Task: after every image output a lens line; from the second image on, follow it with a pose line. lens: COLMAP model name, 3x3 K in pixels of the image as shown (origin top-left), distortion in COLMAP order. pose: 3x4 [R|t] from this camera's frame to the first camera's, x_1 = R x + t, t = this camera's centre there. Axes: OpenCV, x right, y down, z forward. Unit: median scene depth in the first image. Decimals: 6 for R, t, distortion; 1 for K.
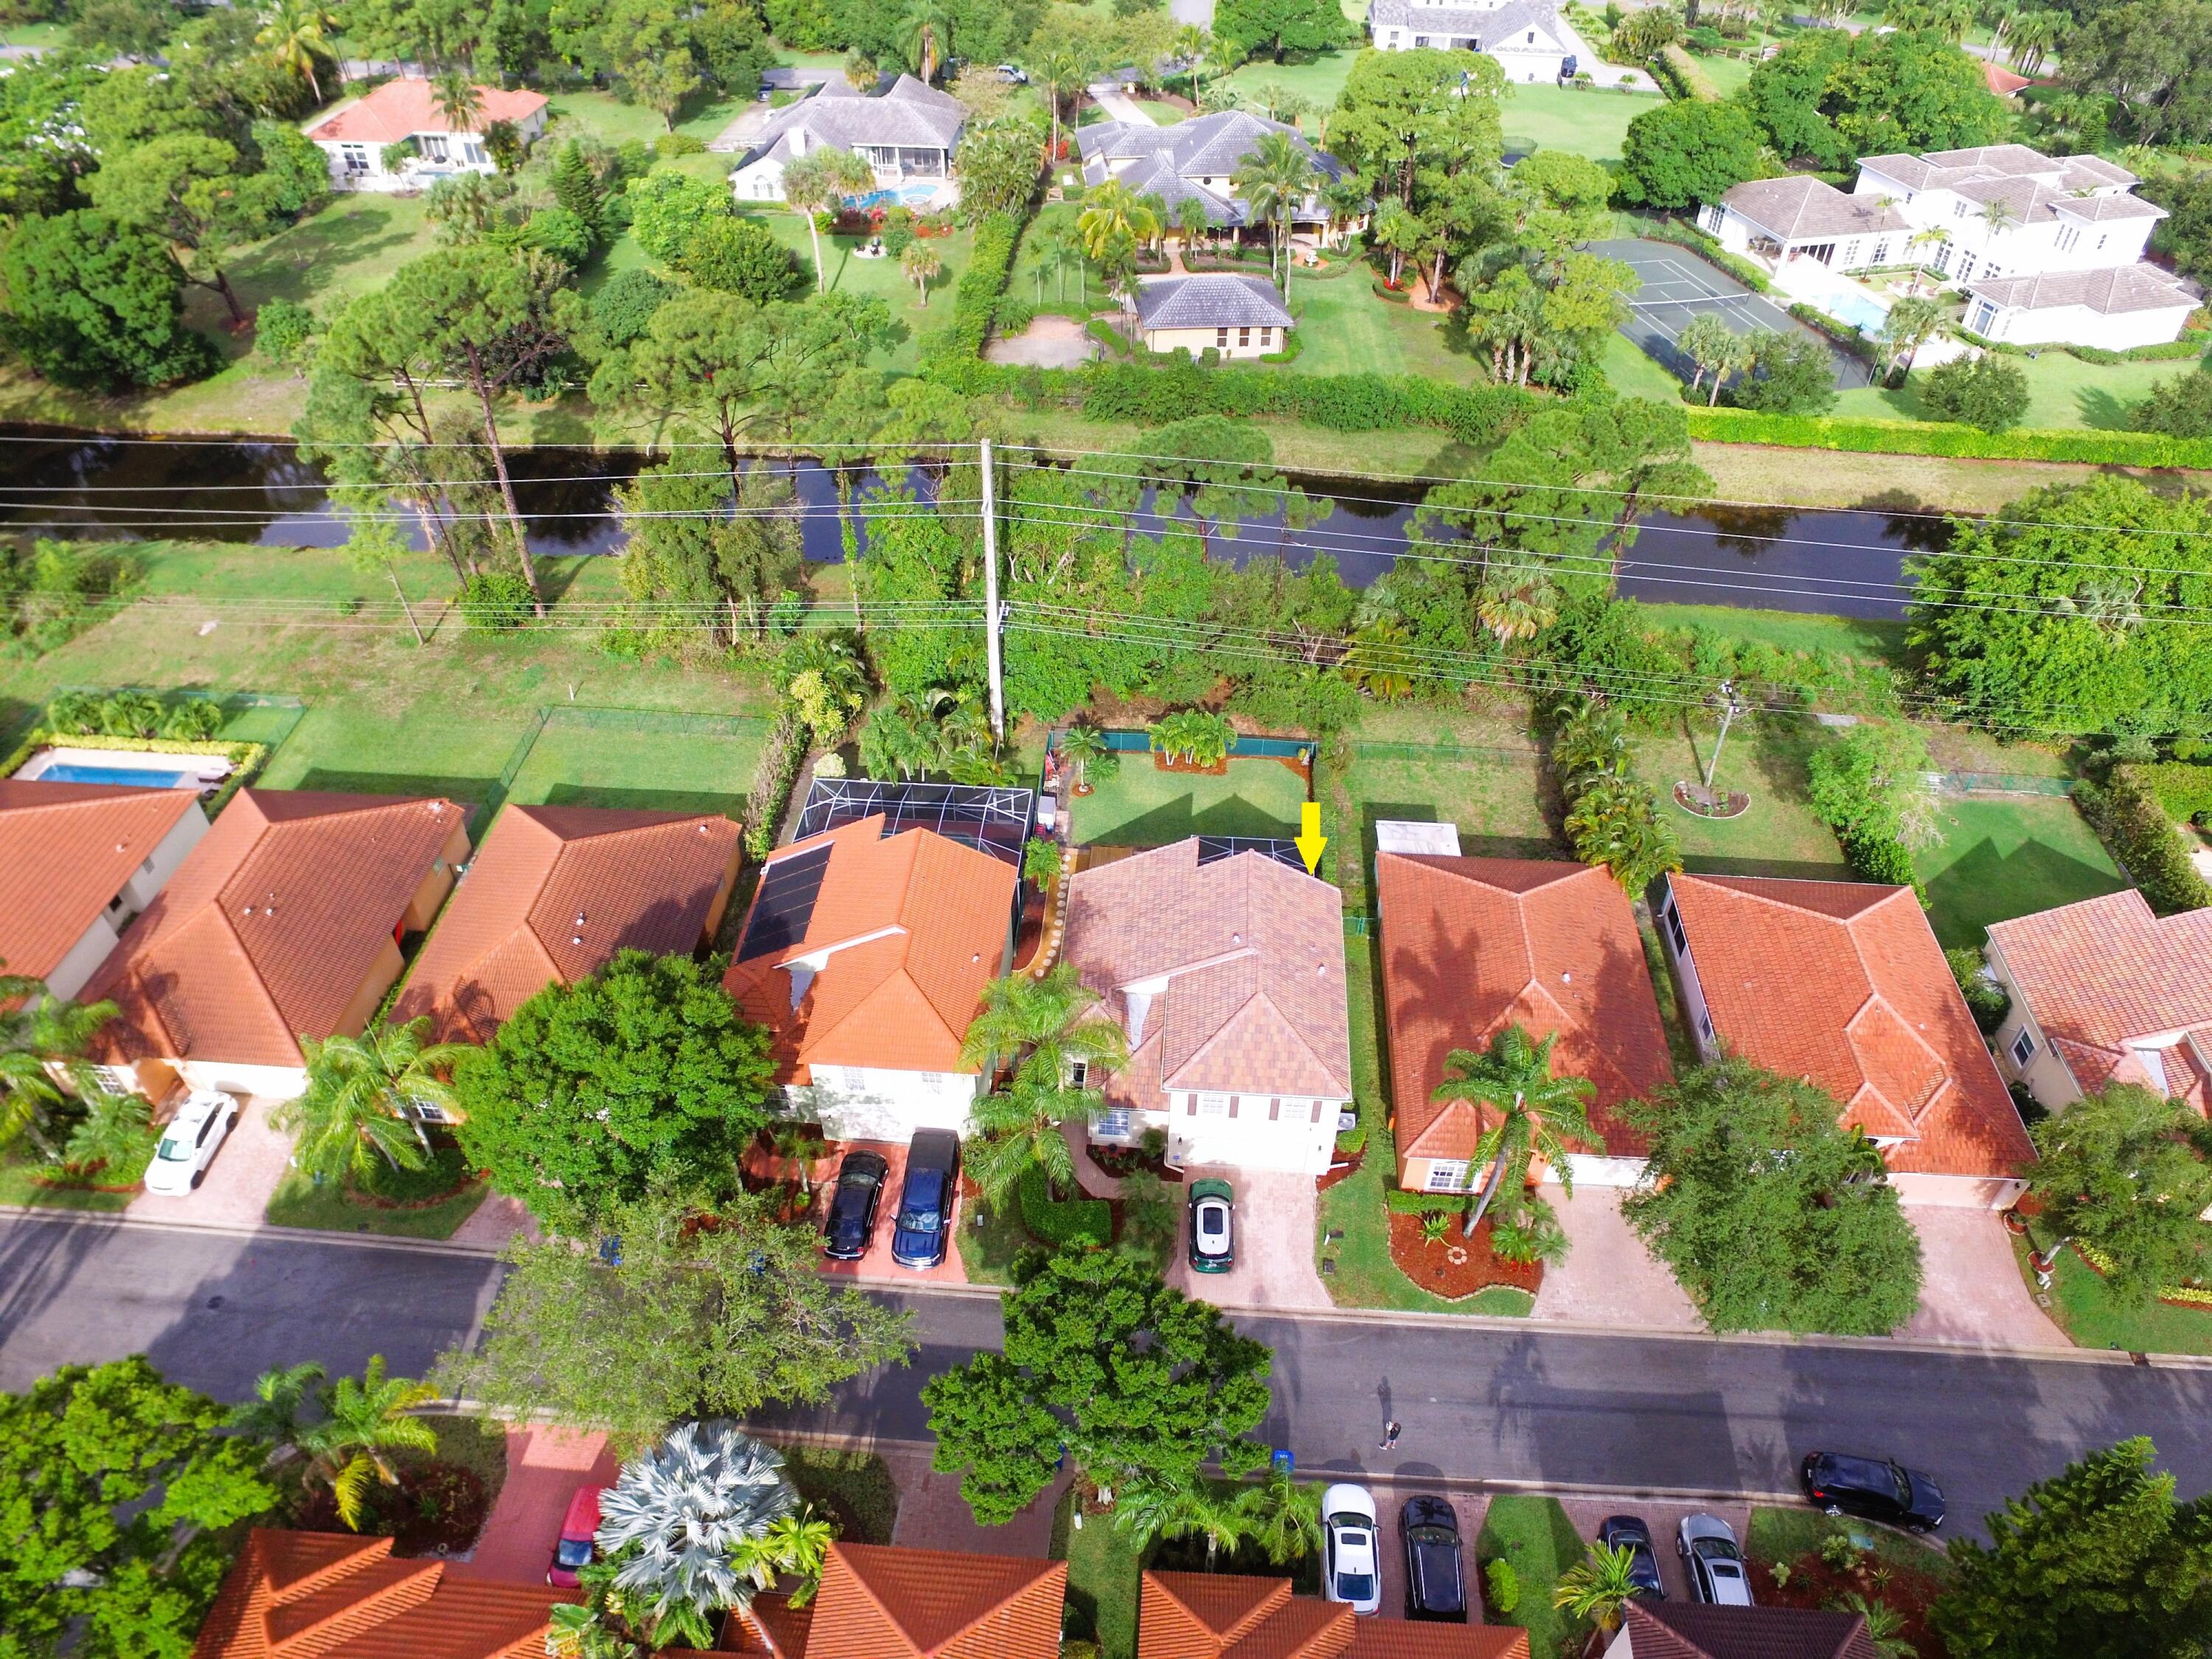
lens RADIAL K [[1493.4, 0, 1114.6], [0, 1493.4, 824.0], [0, 0, 1]] dist [-0.112722, 0.081513]
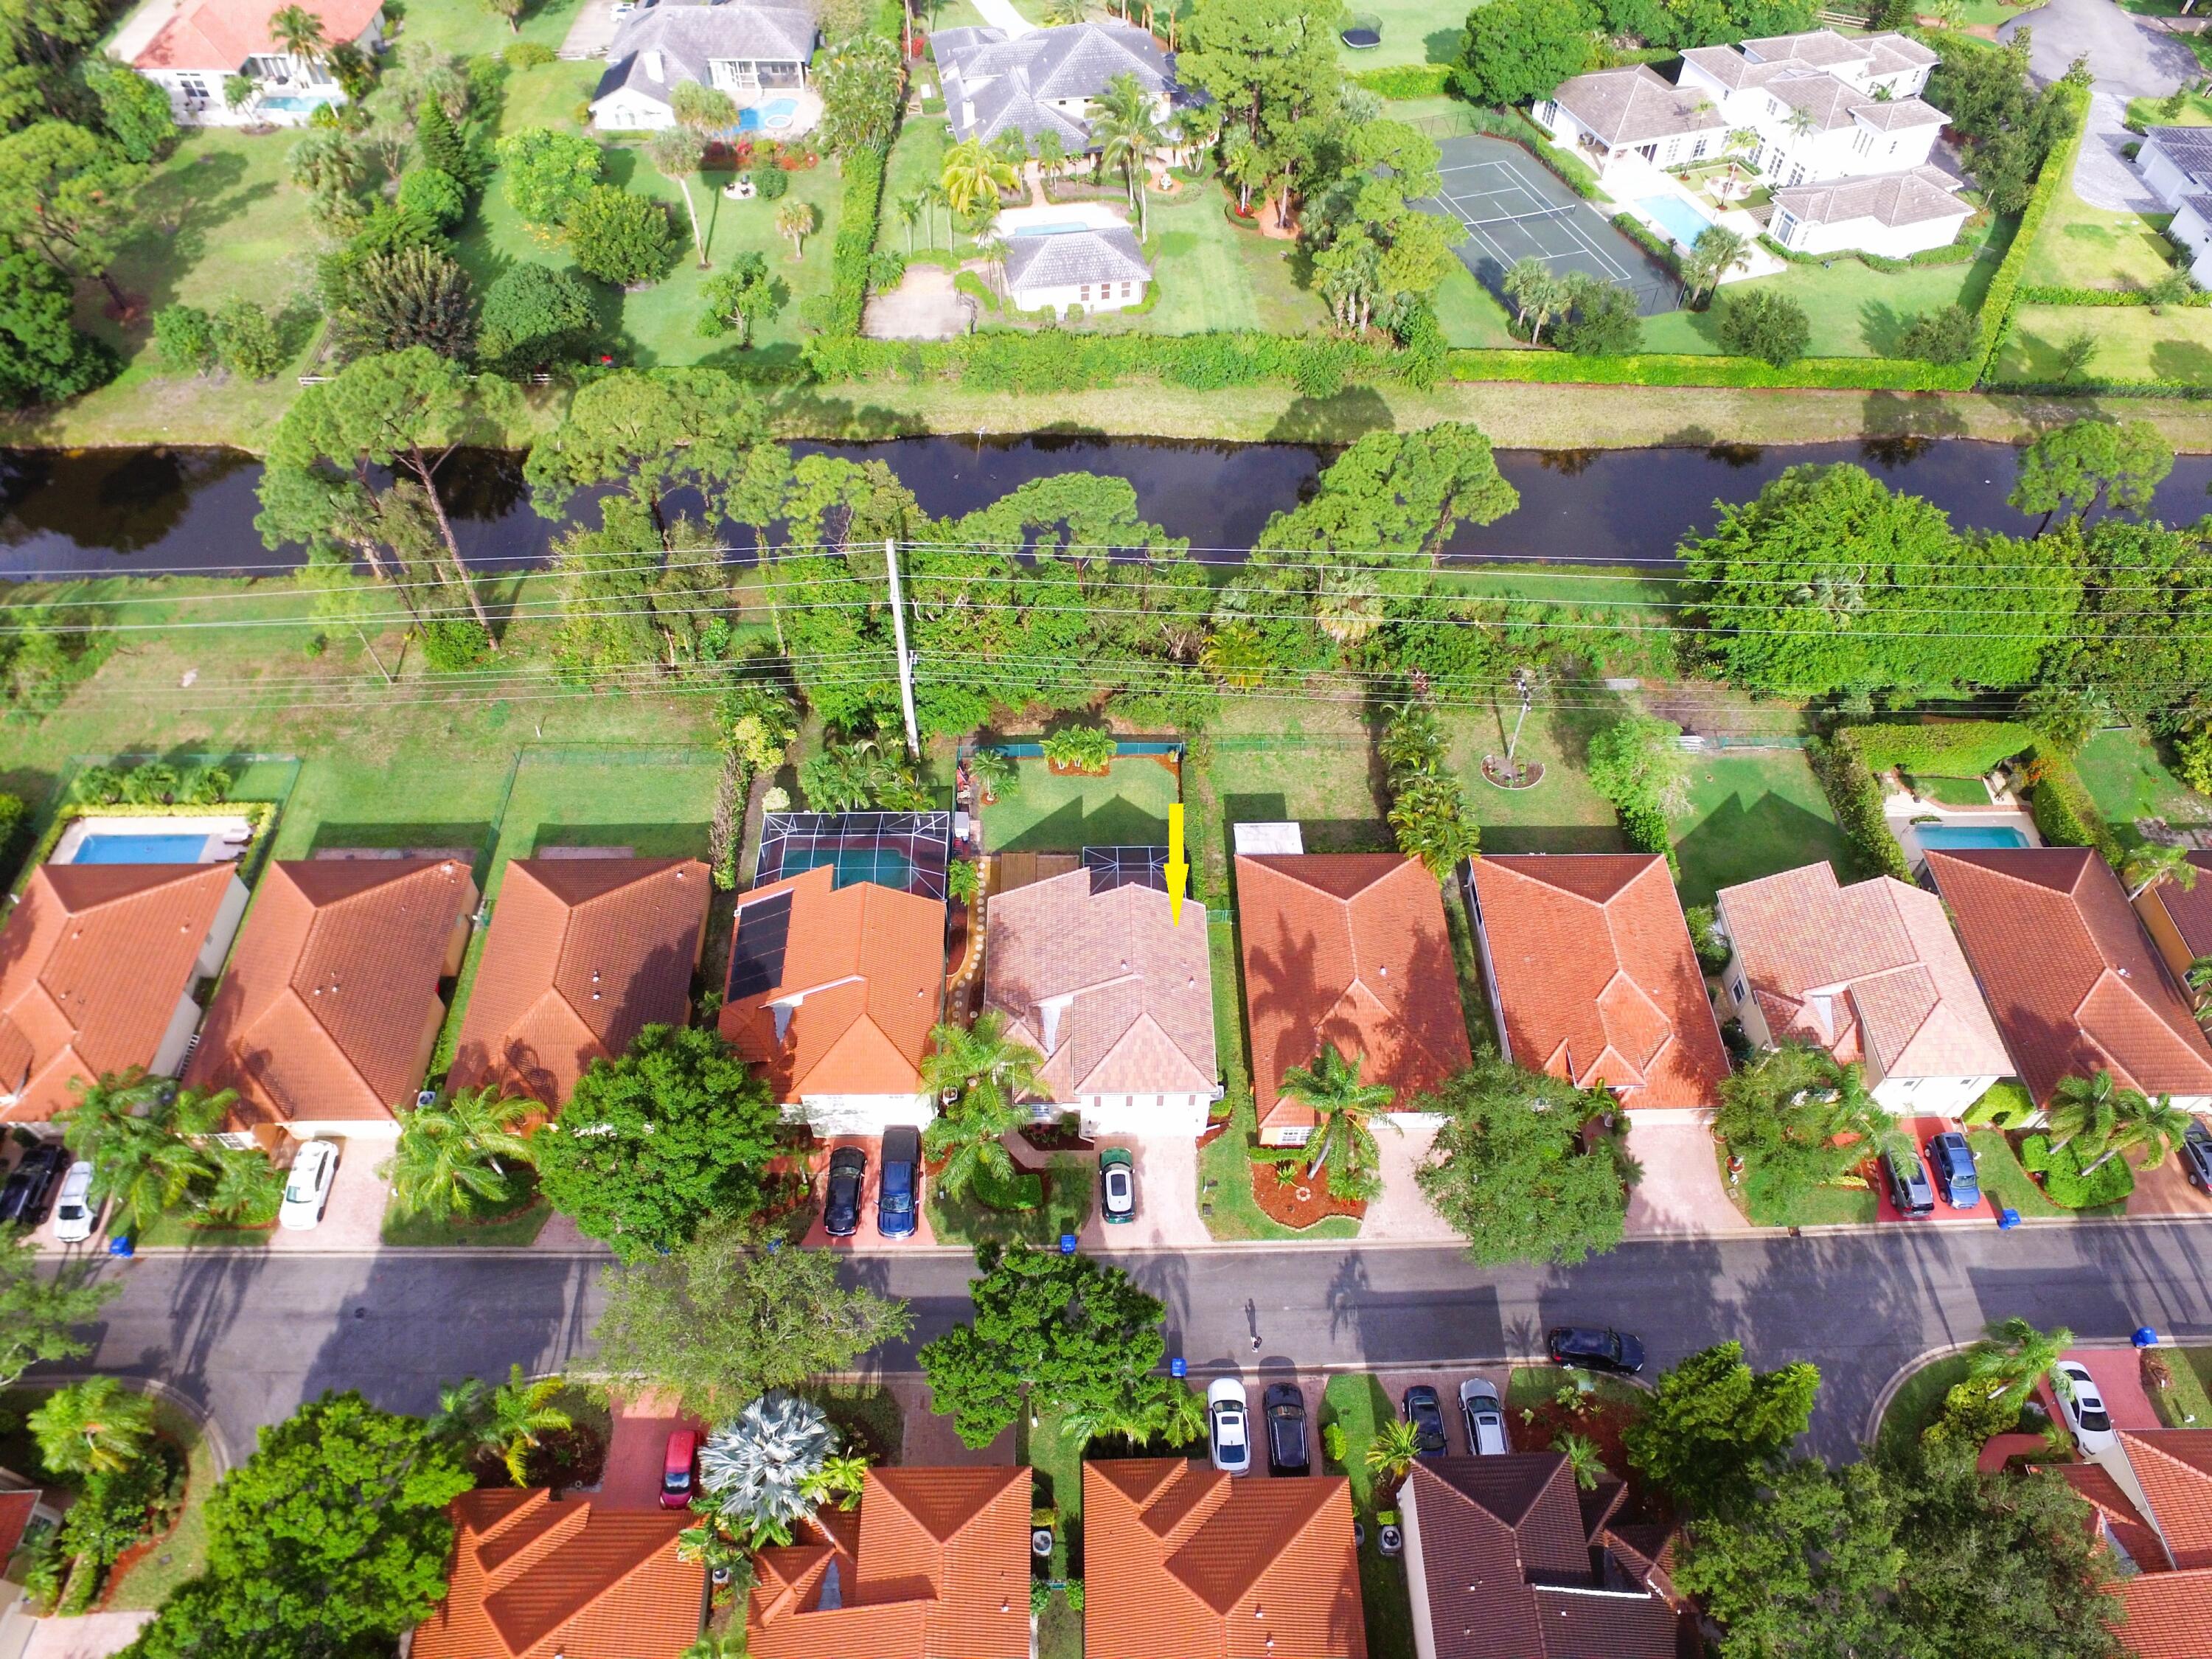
lens RADIAL K [[1493.4, 0, 1113.4], [0, 1493.4, 832.9], [0, 0, 1]] dist [-0.112722, 0.081513]
pose [[0.995756, -0.068753, 0.061179, 0.001755], [0.056983, 0.982598, 0.176788, -0.220383], [-0.072269, -0.172552, 0.982346, -0.198862]]
